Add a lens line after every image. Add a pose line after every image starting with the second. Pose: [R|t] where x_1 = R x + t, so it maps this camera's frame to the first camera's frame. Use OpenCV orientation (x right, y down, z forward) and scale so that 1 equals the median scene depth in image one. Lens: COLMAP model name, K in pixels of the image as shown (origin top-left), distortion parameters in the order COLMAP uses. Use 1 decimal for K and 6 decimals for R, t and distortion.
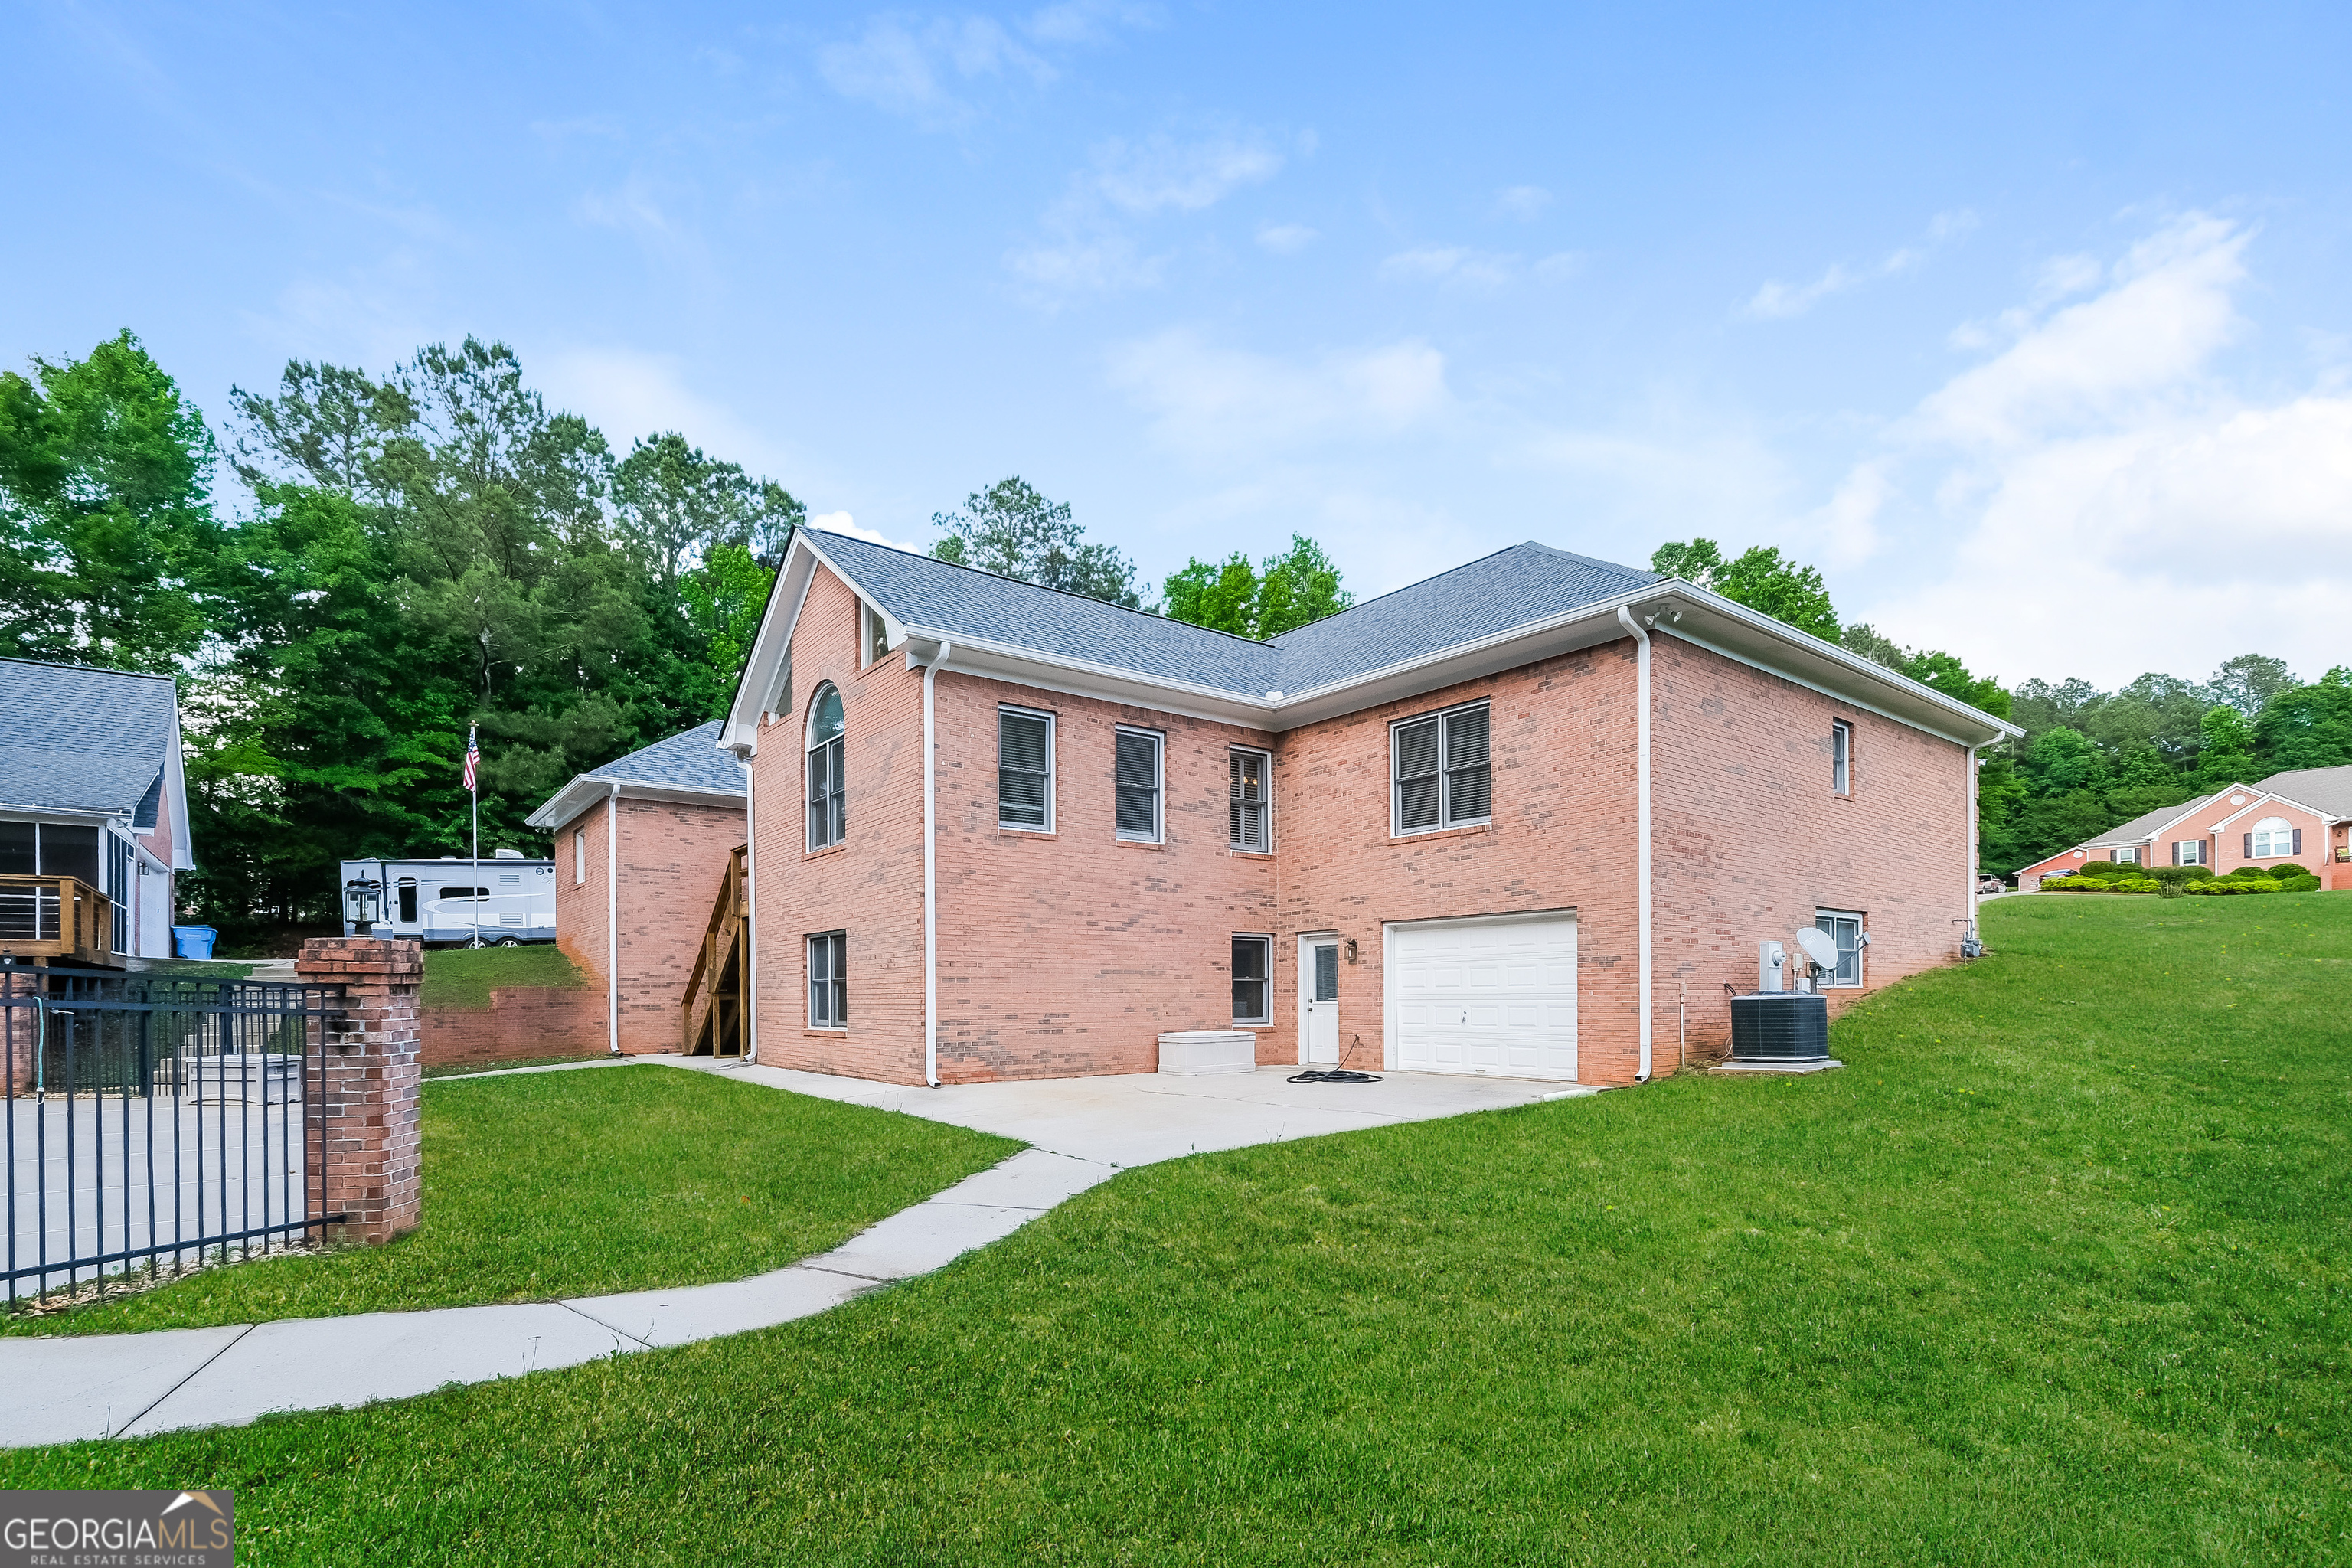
lens RADIAL K [[1023.7, 0, 1176.5], [0, 1023.7, 991.8], [0, 0, 1]] dist [-0.000705, -0.000496]
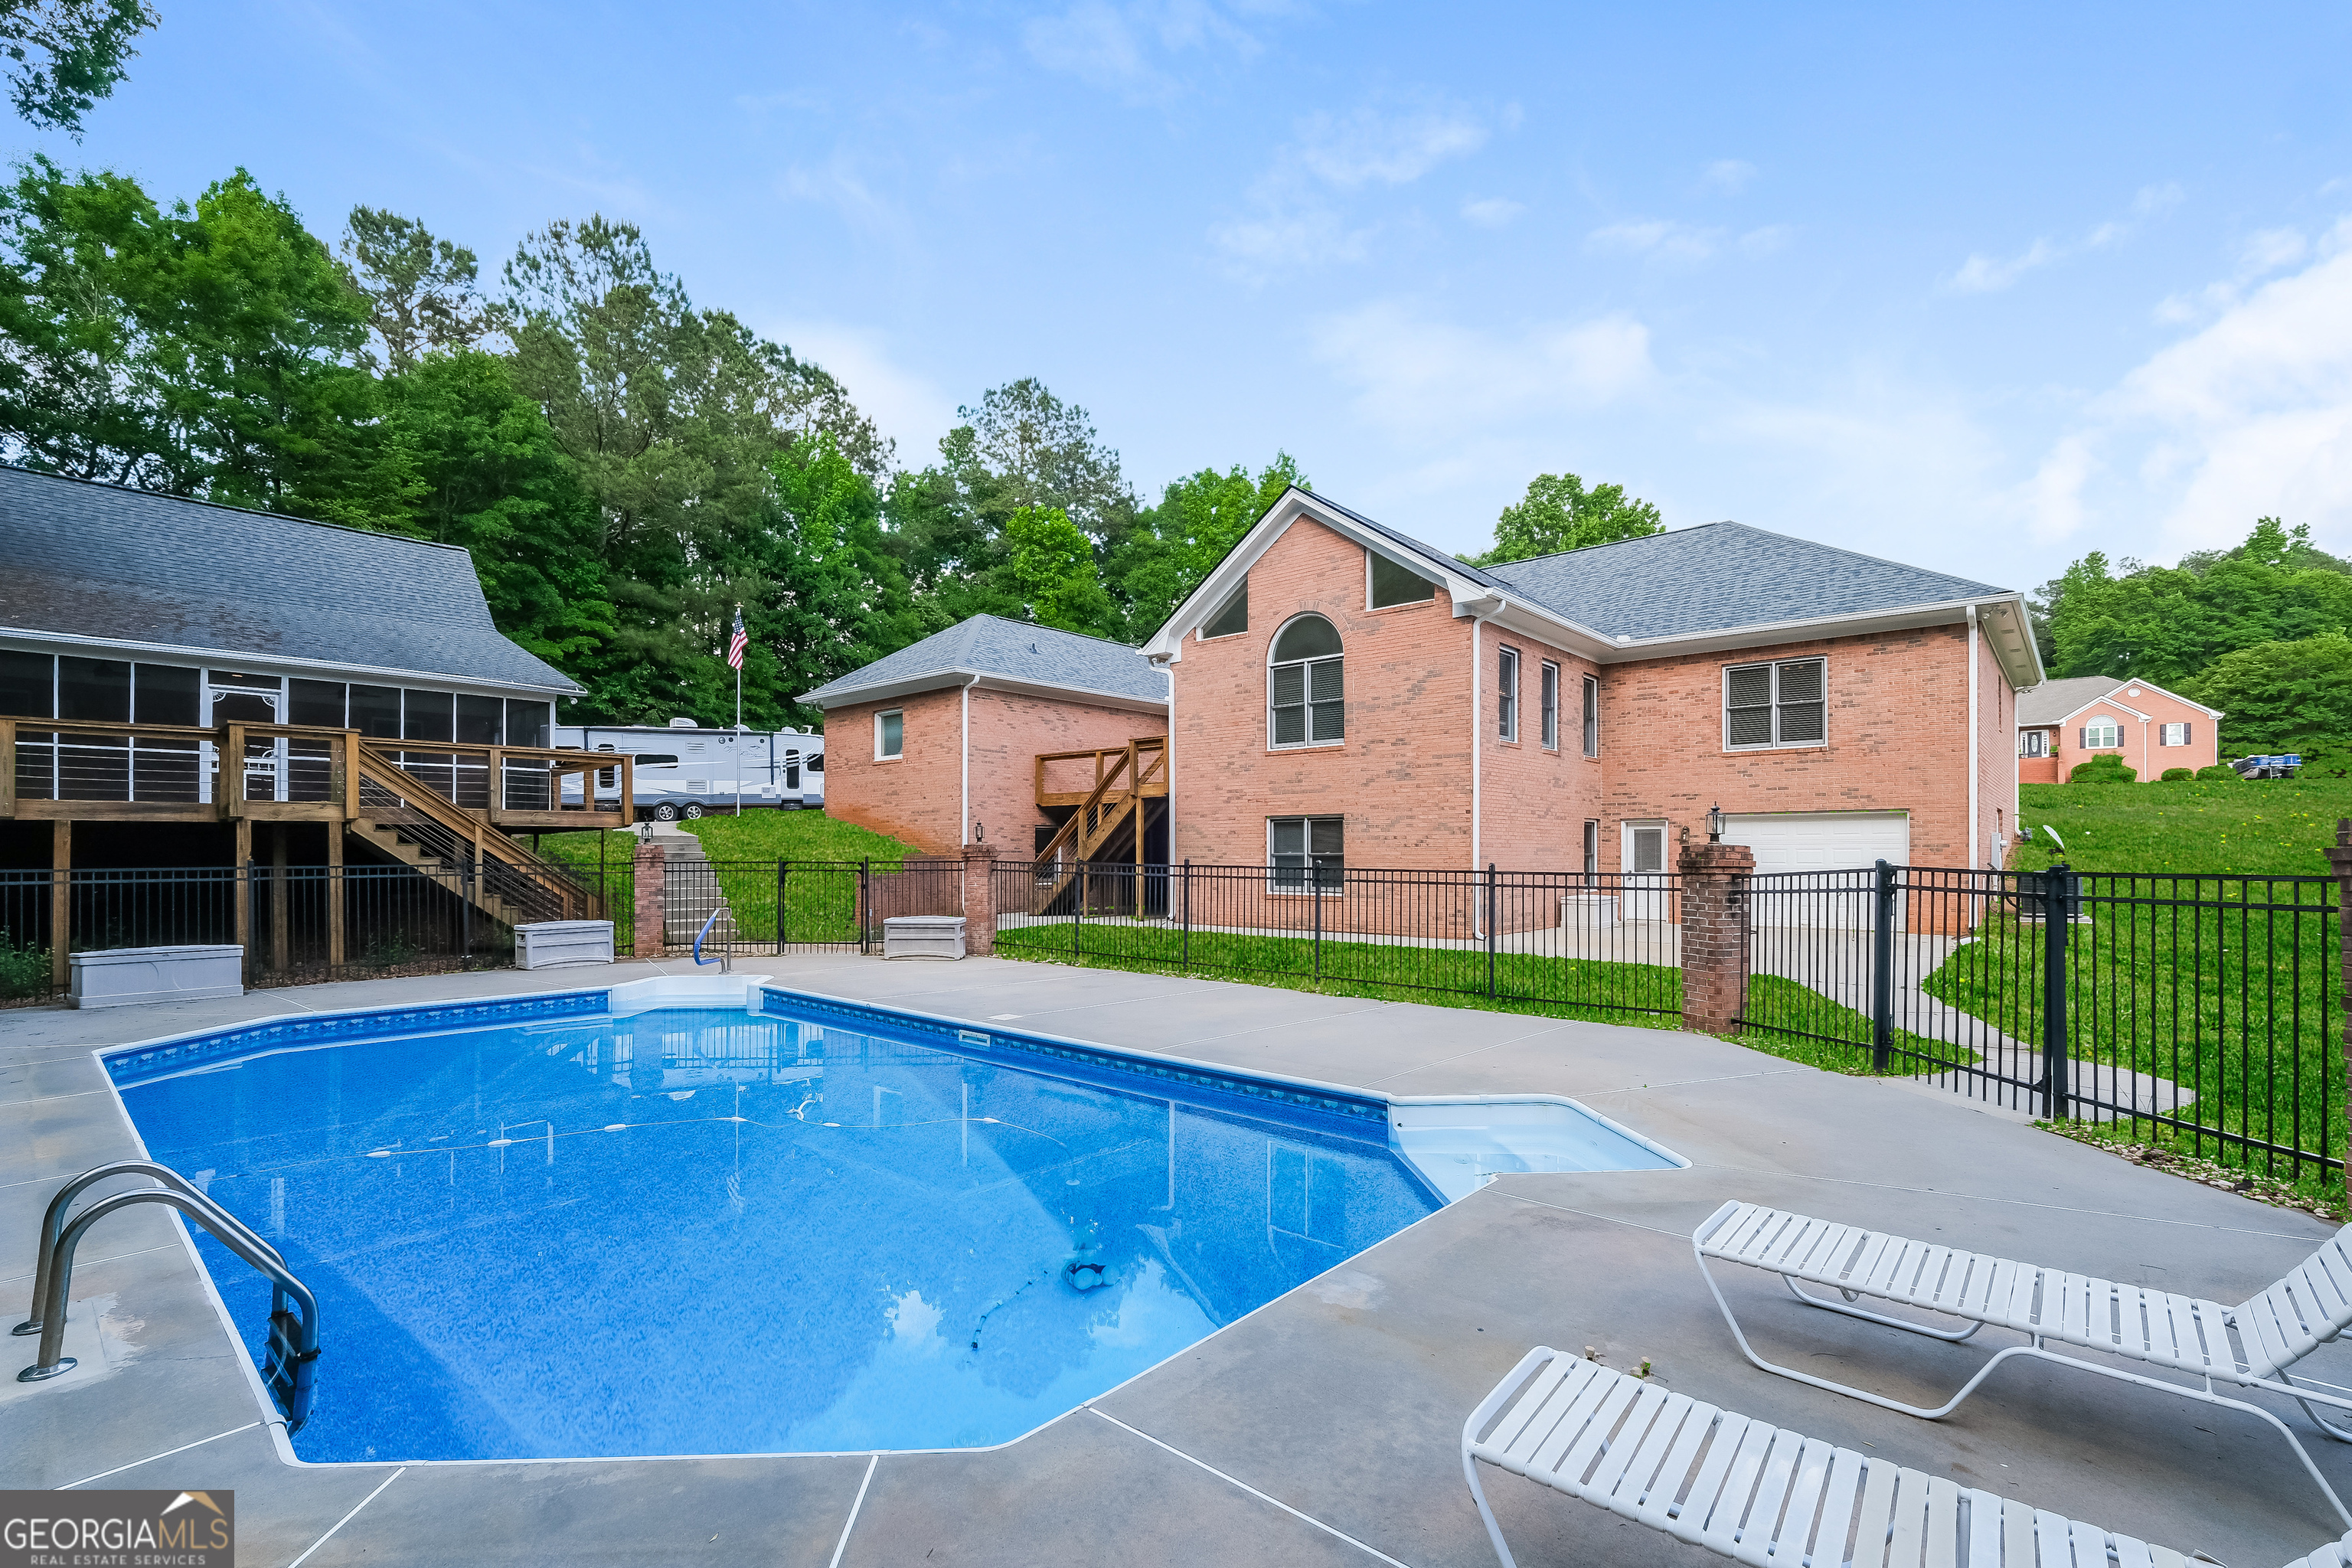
lens RADIAL K [[980.3, 0, 1174.1], [0, 980.3, 845.8], [0, 0, 1]] dist [-0.002228, 0.000109]
pose [[0.985258, 0.010104, 0.170778, -0.673269], [-0.008385, 0.999907, -0.010788, -0.006138], [-0.170871, 0.009197, 0.985250, -0.131997]]
